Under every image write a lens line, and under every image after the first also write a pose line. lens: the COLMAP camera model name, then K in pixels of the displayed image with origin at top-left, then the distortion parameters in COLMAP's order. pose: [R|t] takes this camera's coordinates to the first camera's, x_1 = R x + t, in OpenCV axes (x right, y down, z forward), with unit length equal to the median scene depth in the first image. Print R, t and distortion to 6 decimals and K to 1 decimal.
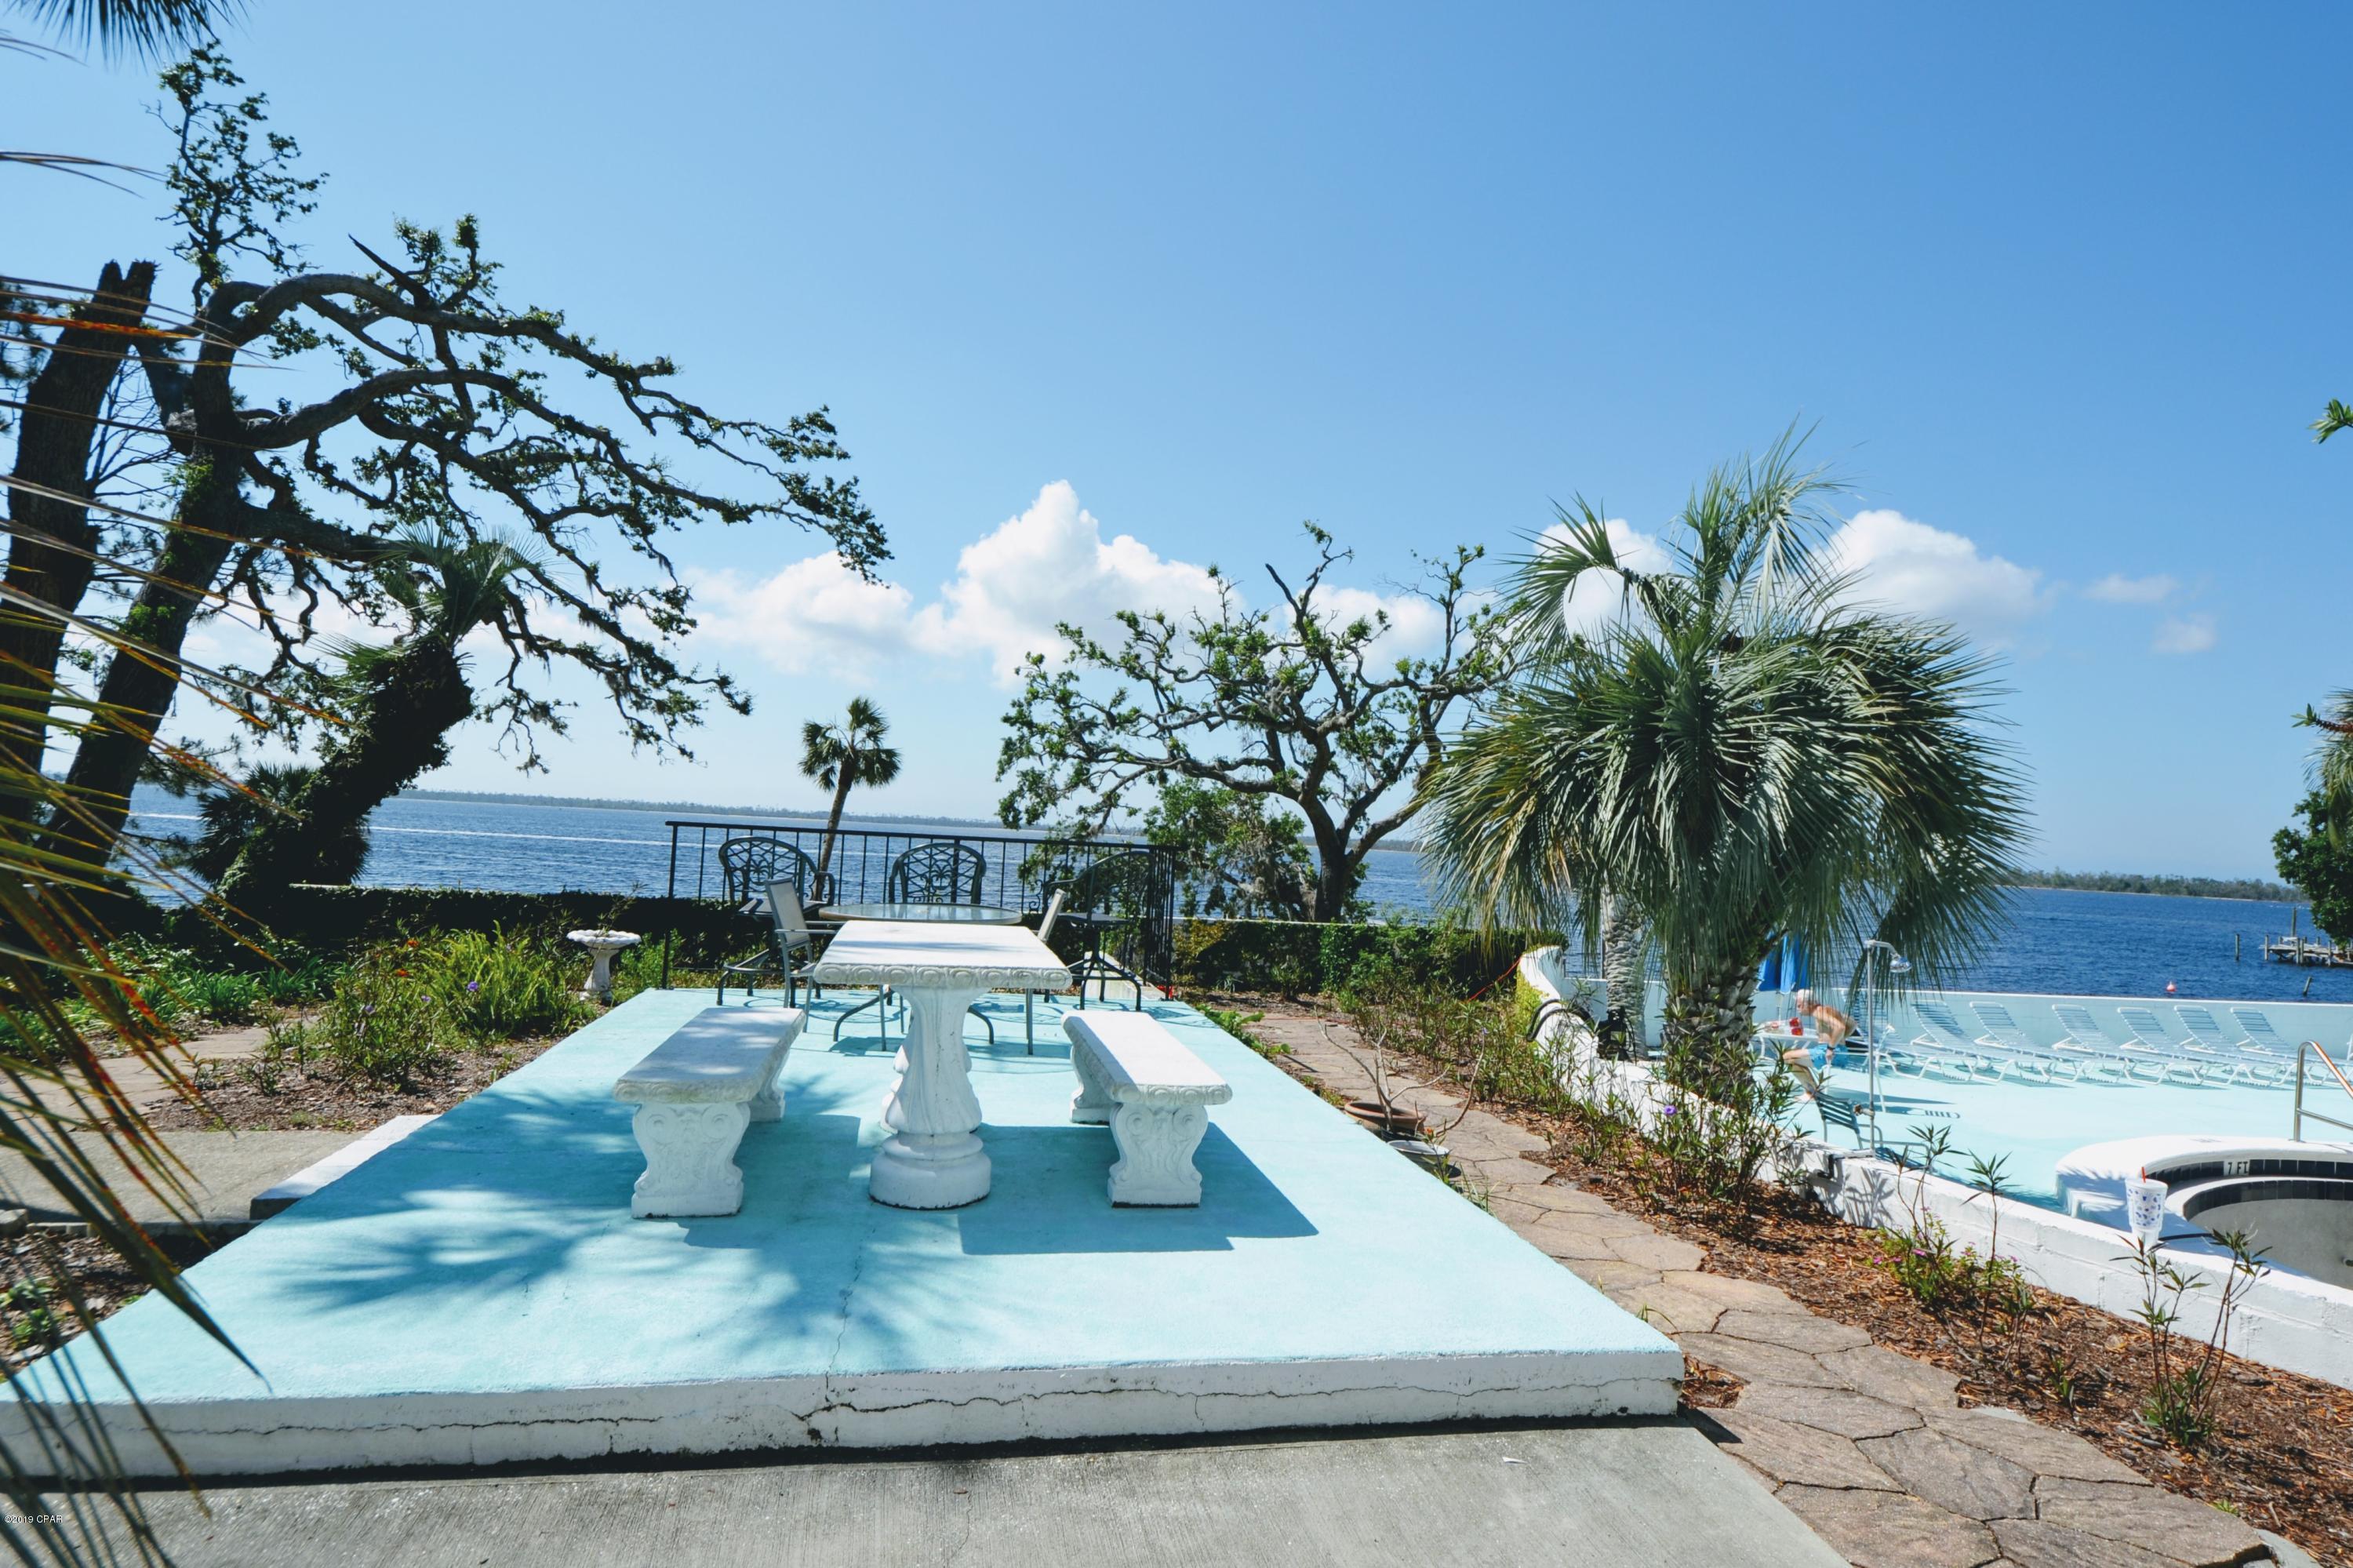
lens RADIAL K [[1086.2, 0, 1128.8], [0, 1086.2, 789.7], [0, 0, 1]] dist [0.026244, -0.022850]
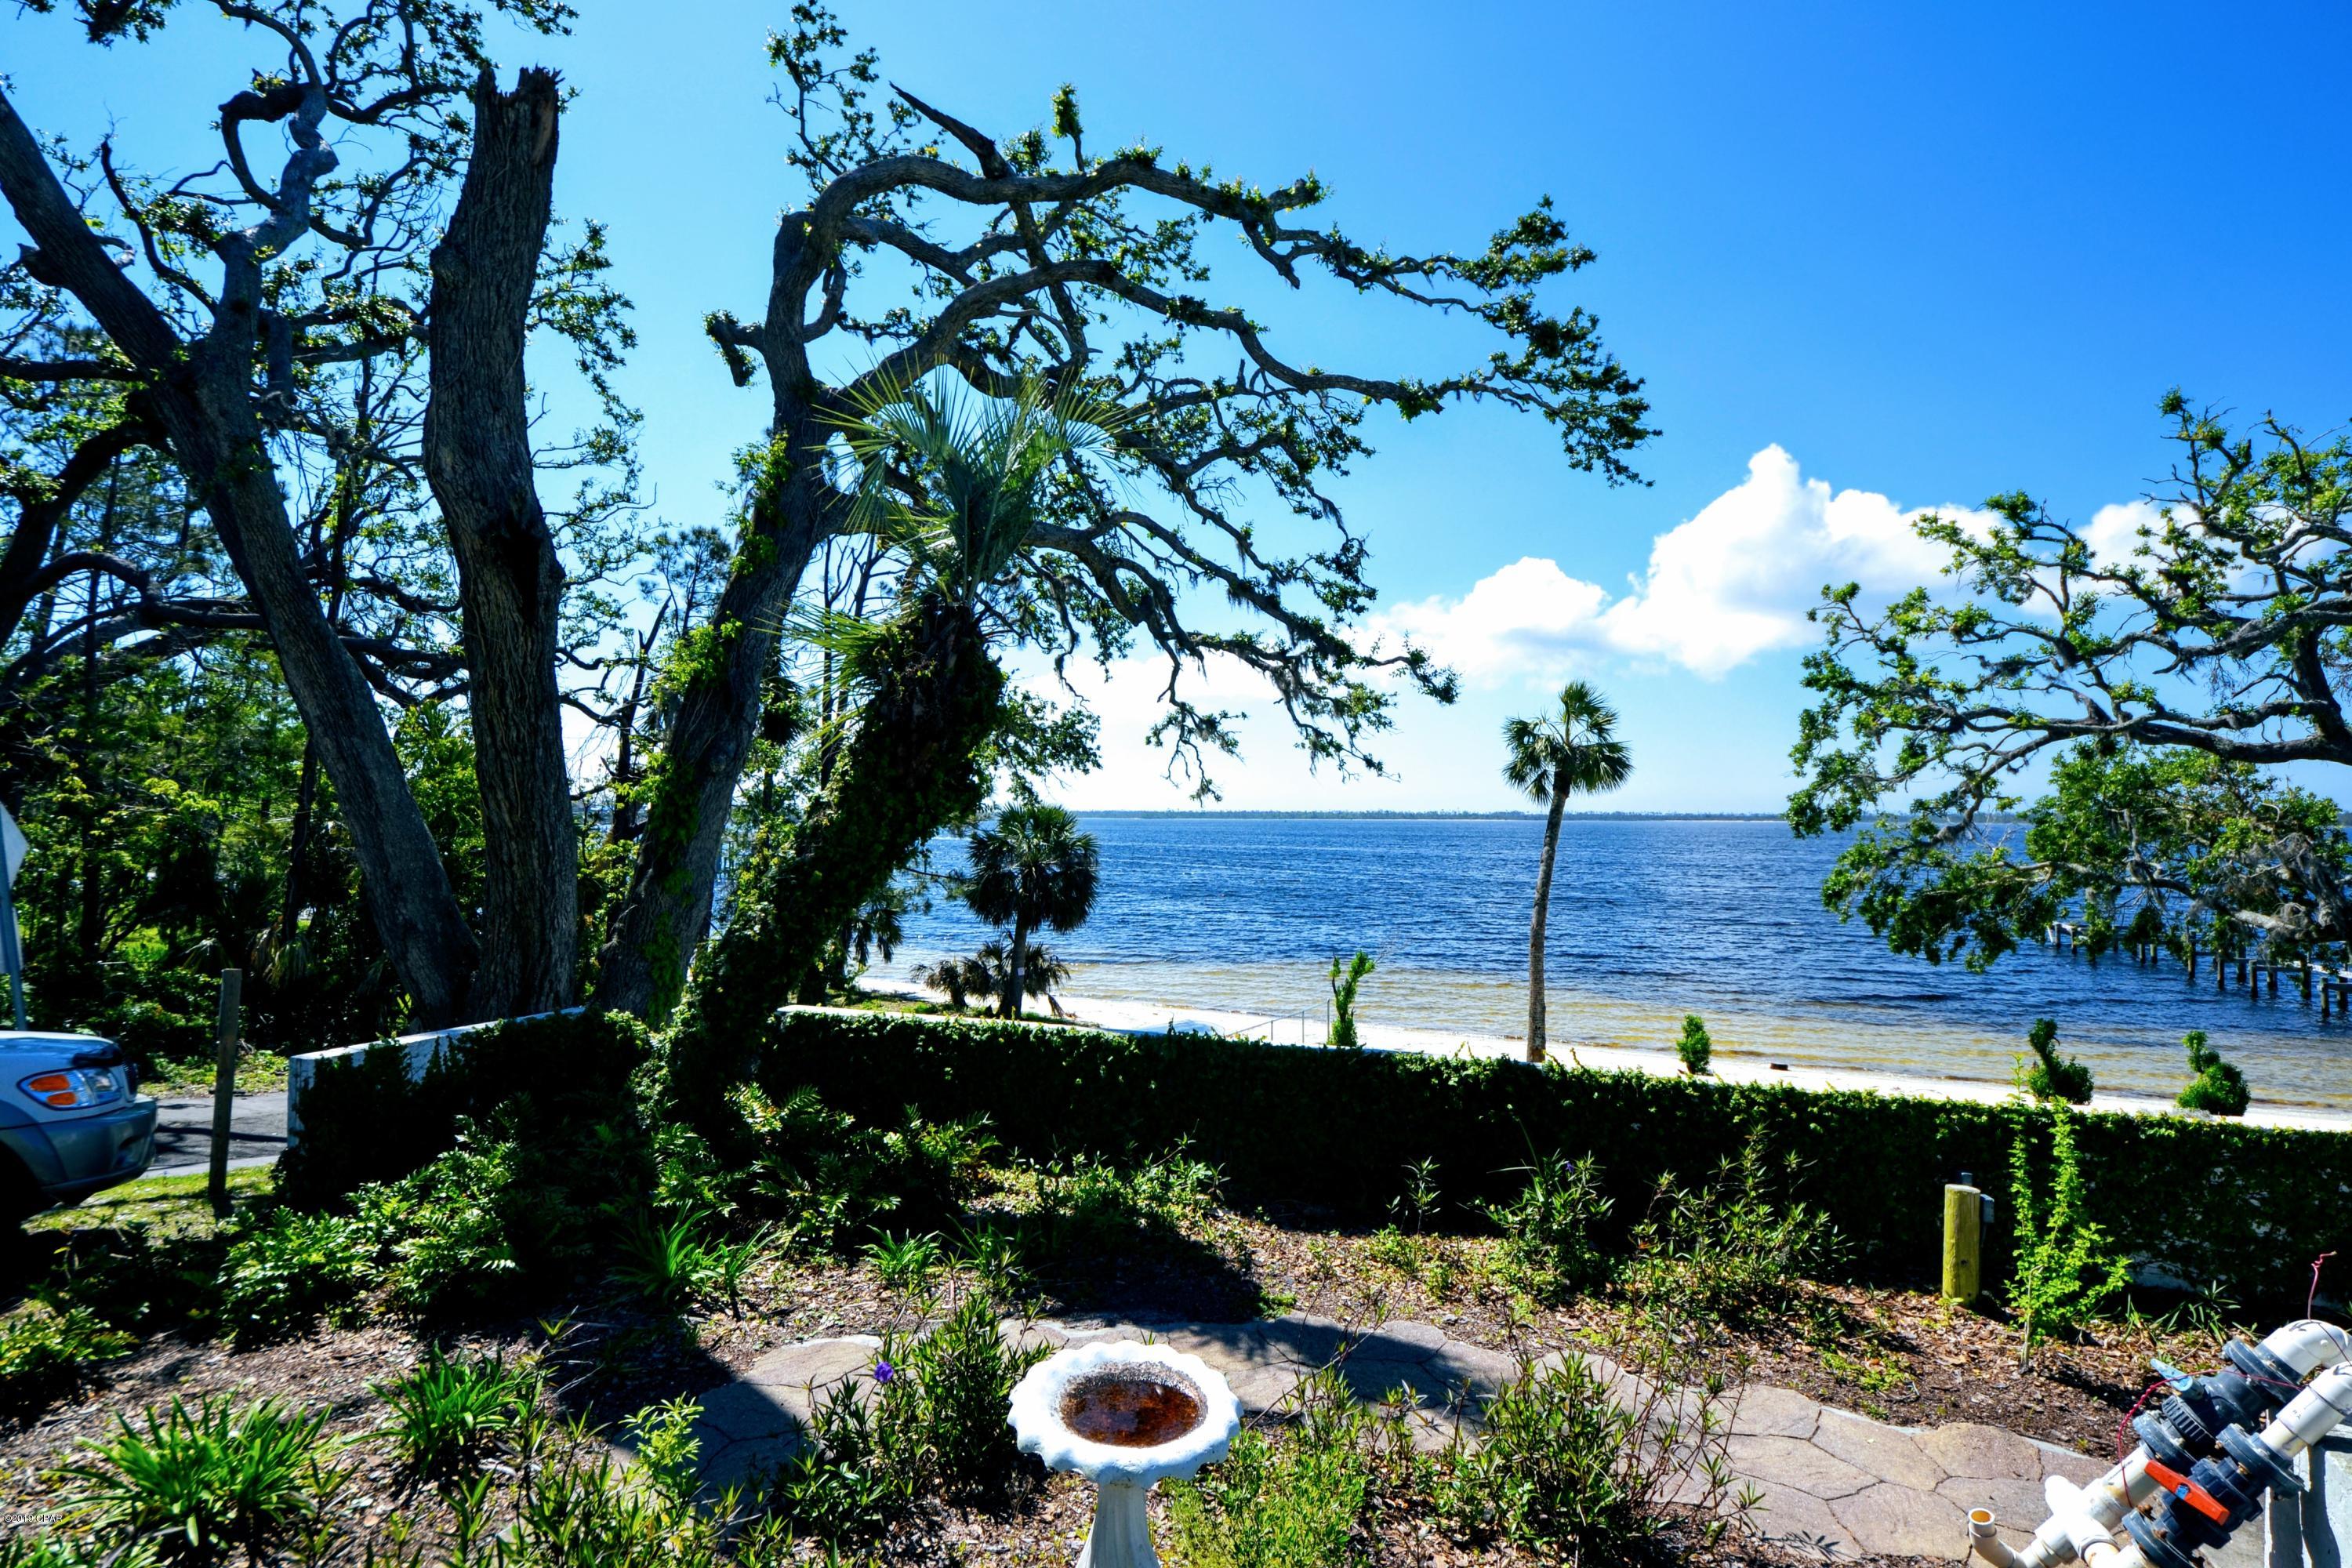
lens RADIAL K [[1073.6, 0, 1167.4], [0, 1073.6, 790.3], [0, 0, 1]] dist [0.029482, -0.021515]
pose [[0.834319, -0.062379, -0.547742, -0.123031], [0.059040, 0.997974, -0.023723, -0.006535], [0.548112, -0.012546, 0.836311, 0.311176]]
